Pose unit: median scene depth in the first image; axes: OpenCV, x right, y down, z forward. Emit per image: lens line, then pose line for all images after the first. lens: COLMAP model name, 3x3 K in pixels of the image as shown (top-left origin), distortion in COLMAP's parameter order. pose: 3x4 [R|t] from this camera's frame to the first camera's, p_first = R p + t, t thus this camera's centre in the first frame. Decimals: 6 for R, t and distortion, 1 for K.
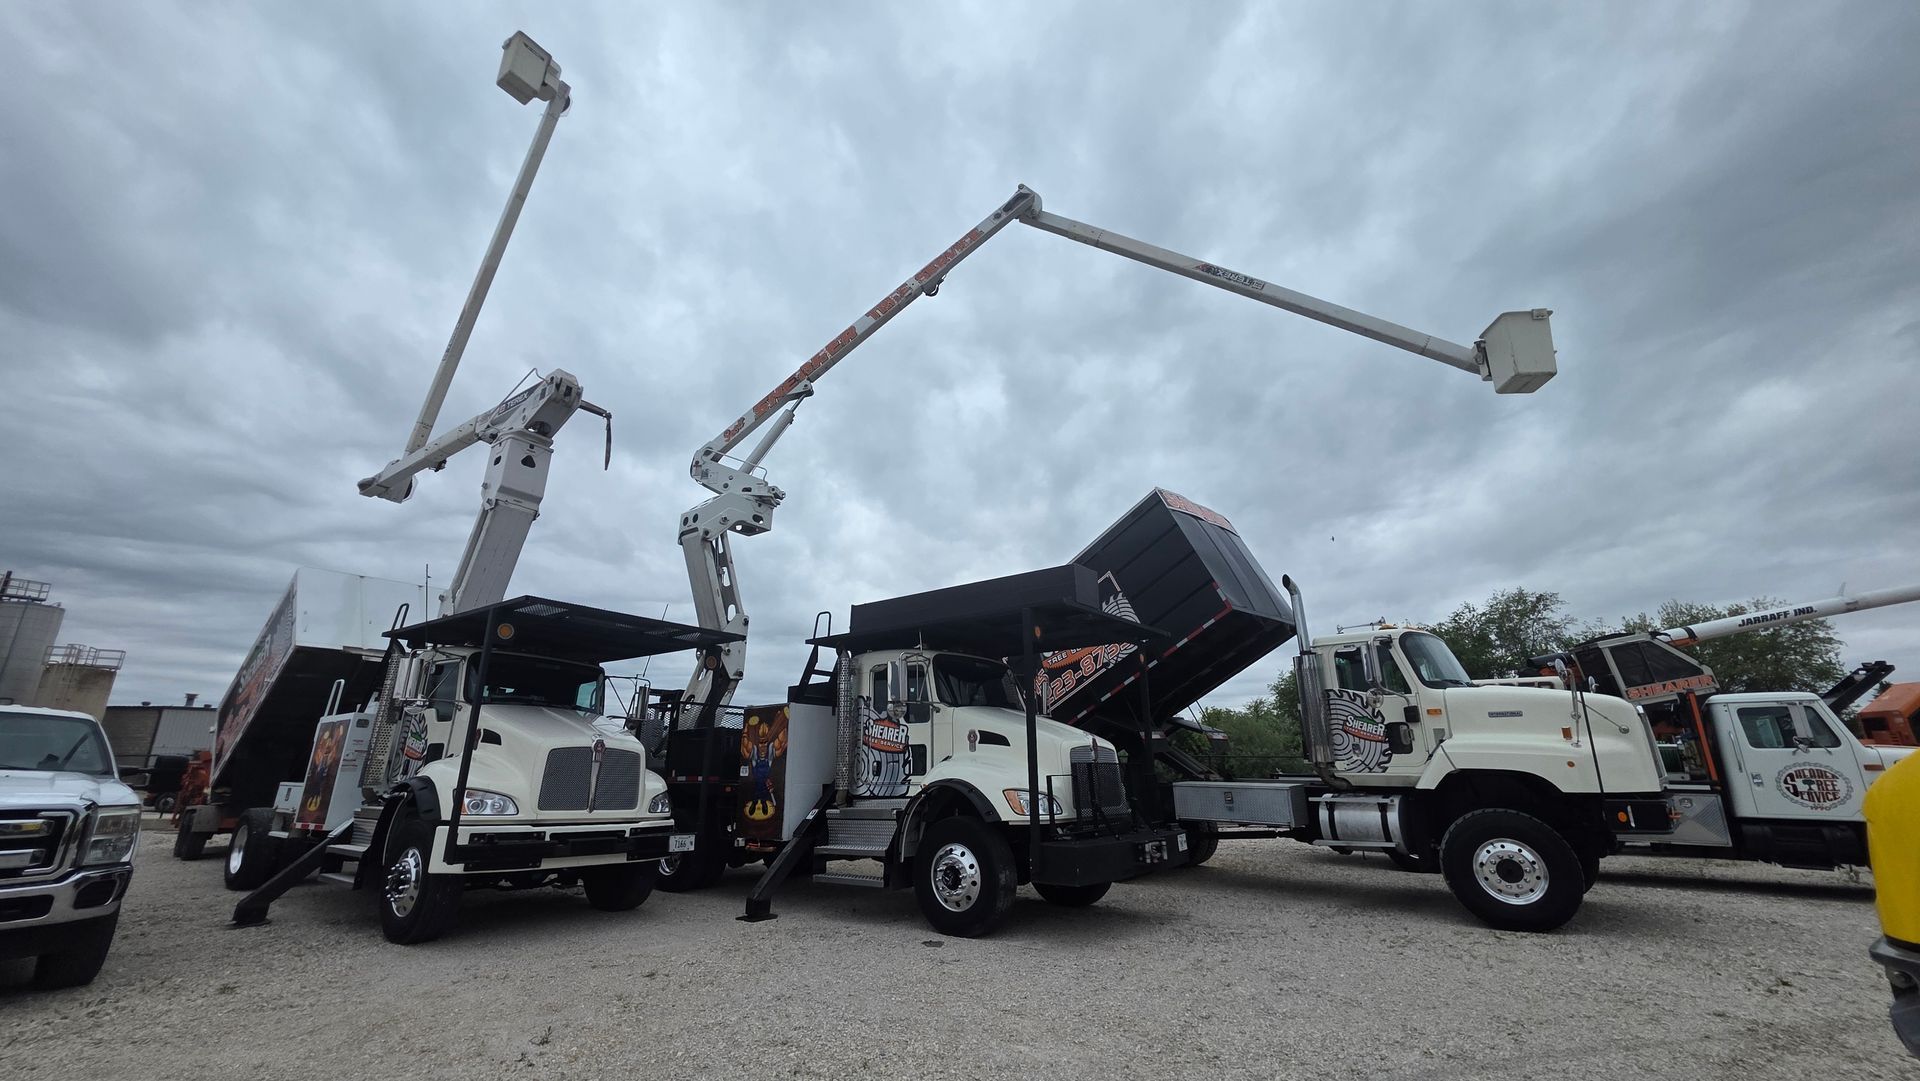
lens RADIAL K [[768.3, 0, 950.6], [0, 768.3, 539.0], [0, 0, 1]] dist [0.002806, -0.000565]
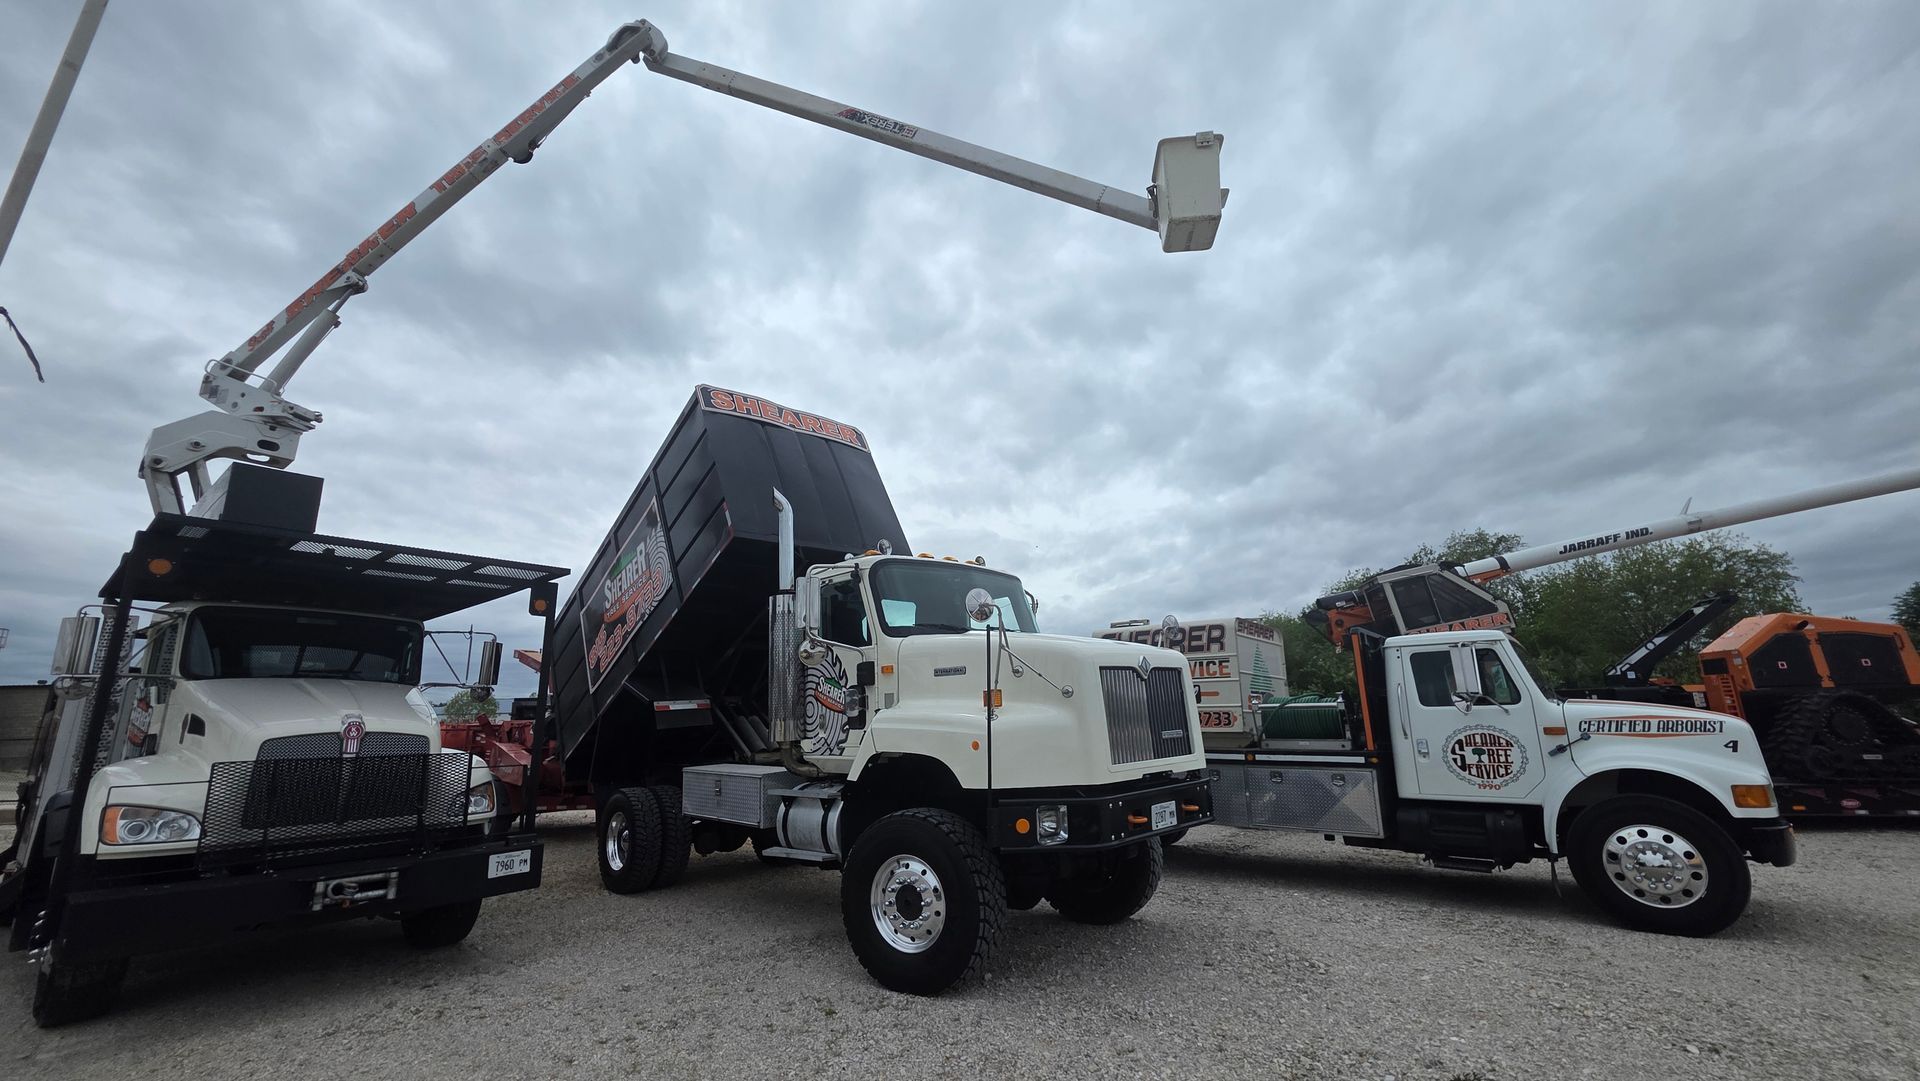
lens RADIAL K [[768.3, 0, 950.6], [0, 768.3, 539.0], [0, 0, 1]] dist [0.002806, -0.000565]
pose [[0.999669, -0.024267, -0.008529, 0.624194], [0.024677, 0.998348, 0.051878, 0.063705], [0.007256, -0.052072, 0.998617, 0.277082]]
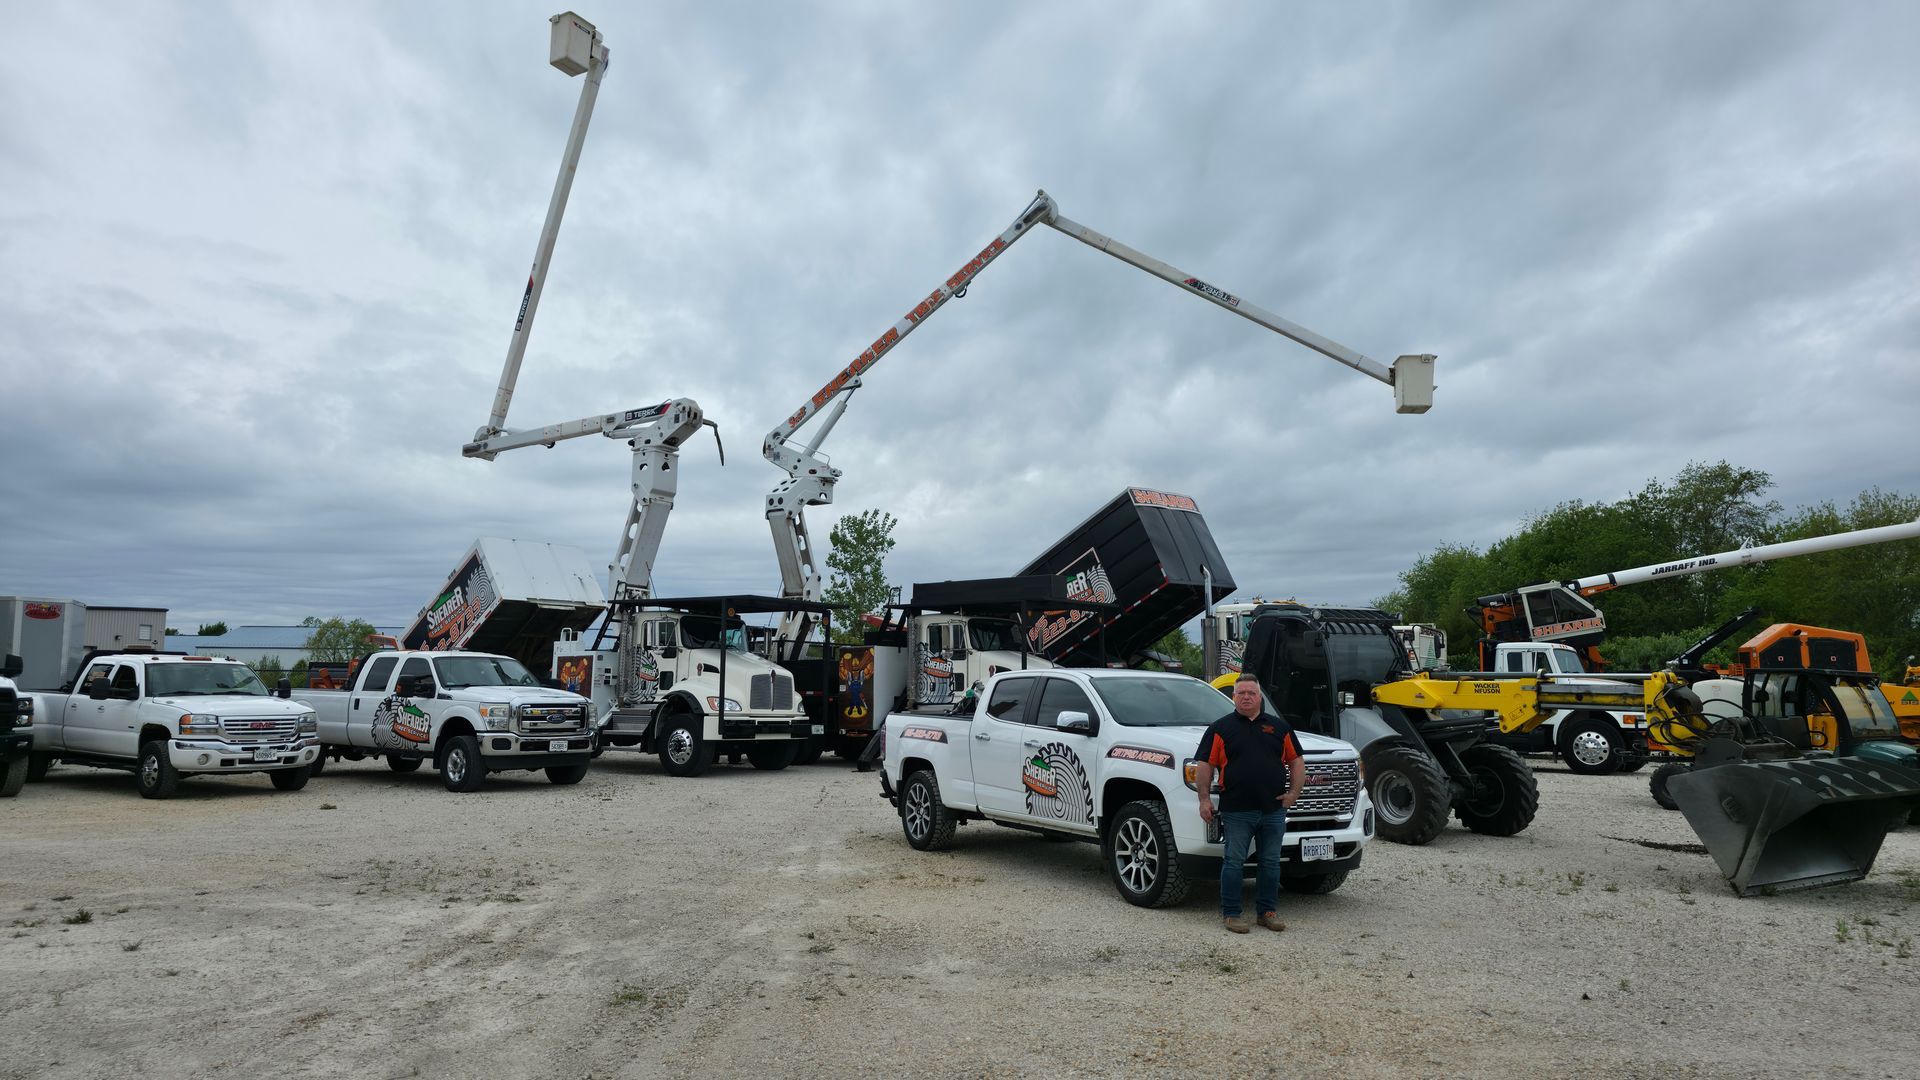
lens RADIAL K [[1245.9, 0, 985.4], [0, 1245.9, 570.9], [0, 0, 1]] dist [0.072204, -0.001406]
pose [[0.999547, 0.008820, 0.028781, -0.057365], [-0.014357, 0.980042, 0.198273, -0.427921], [-0.026458, -0.198596, 0.979724, -1.409282]]
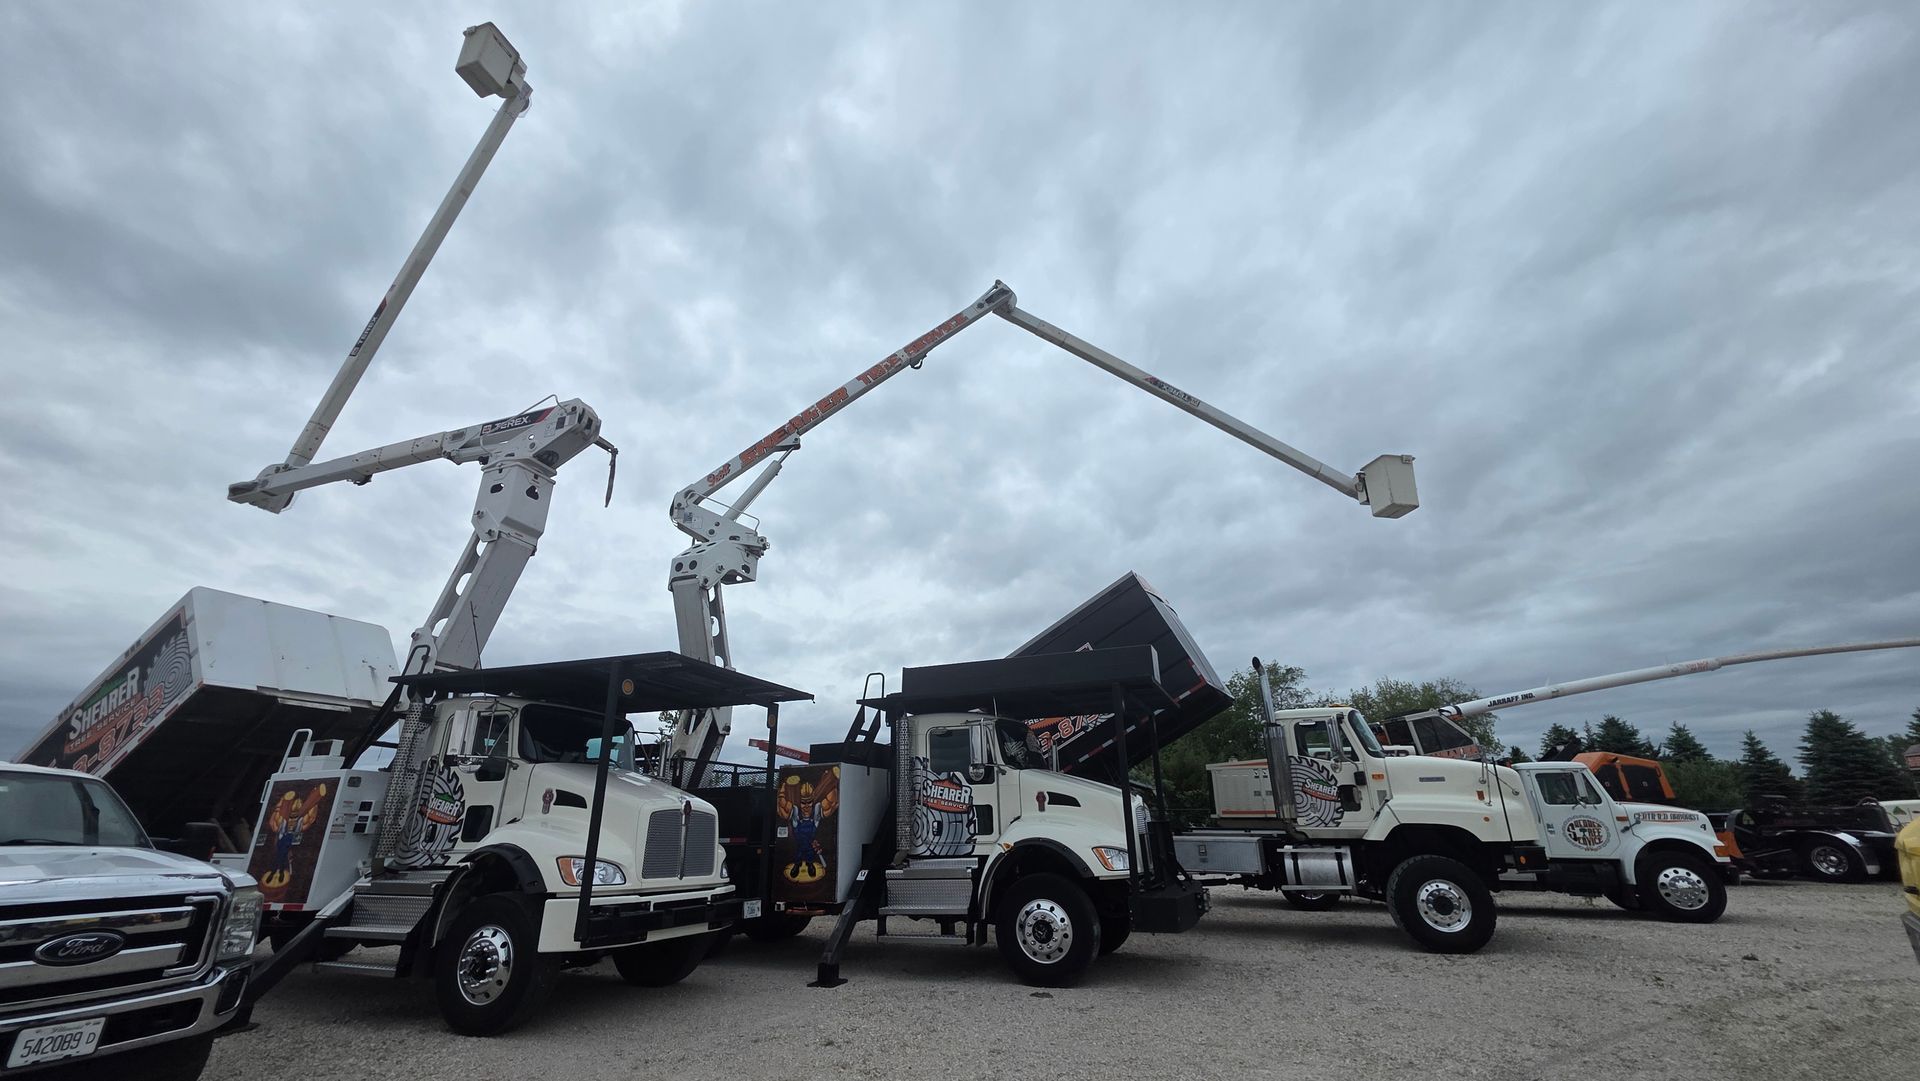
lens RADIAL K [[768.3, 0, 950.6], [0, 768.3, 539.0], [0, 0, 1]] dist [0.002806, -0.000565]
pose [[0.960345, 0.087790, 0.264634, -0.356694], [-0.071418, 0.994924, -0.070886, -0.018065], [-0.269514, 0.049176, 0.961740, -0.025863]]
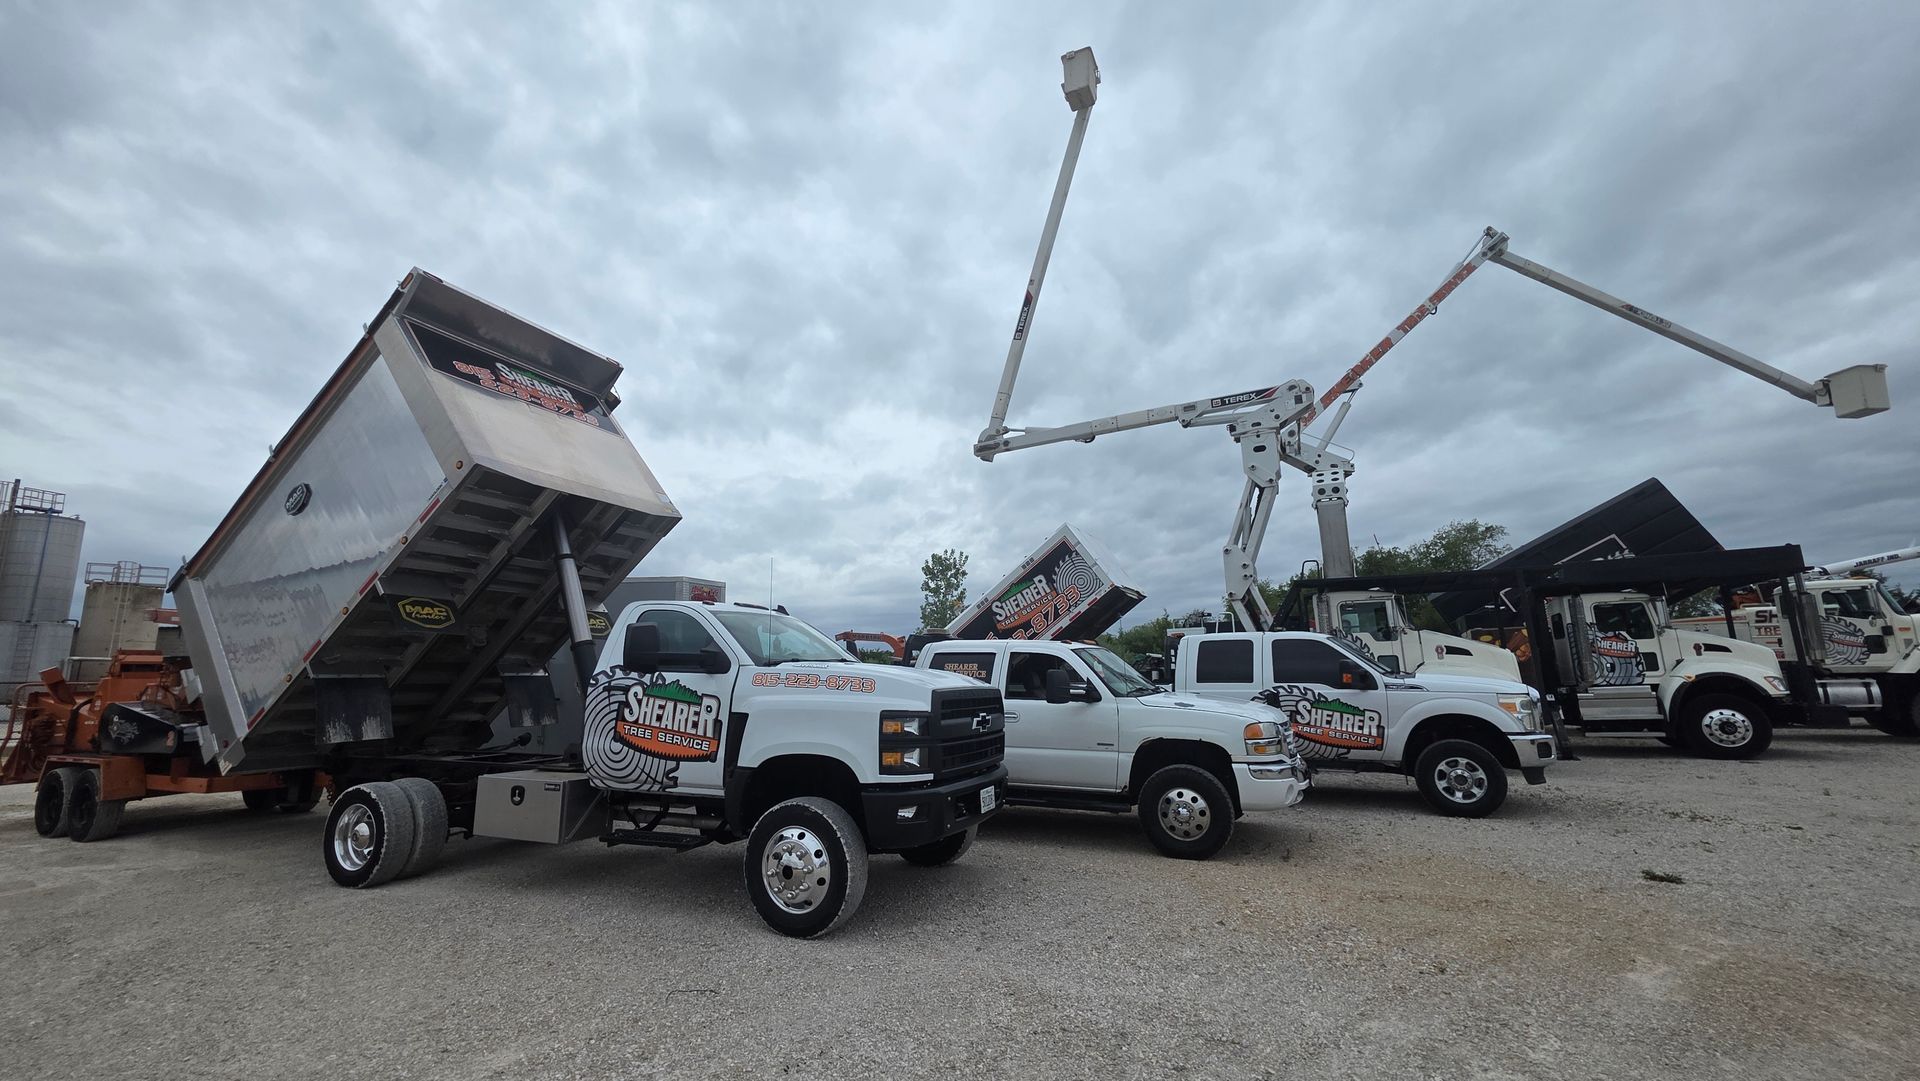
lens RADIAL K [[767.3, 0, 950.3], [0, 767.3, 539.9], [0, 0, 1]] dist [0.004576, -0.001420]
pose [[0.986878, 0.009623, 0.161180, -1.543426], [-0.027822, 0.993426, 0.111040, -0.090068], [-0.159051, -0.114068, 0.980659, -0.274618]]
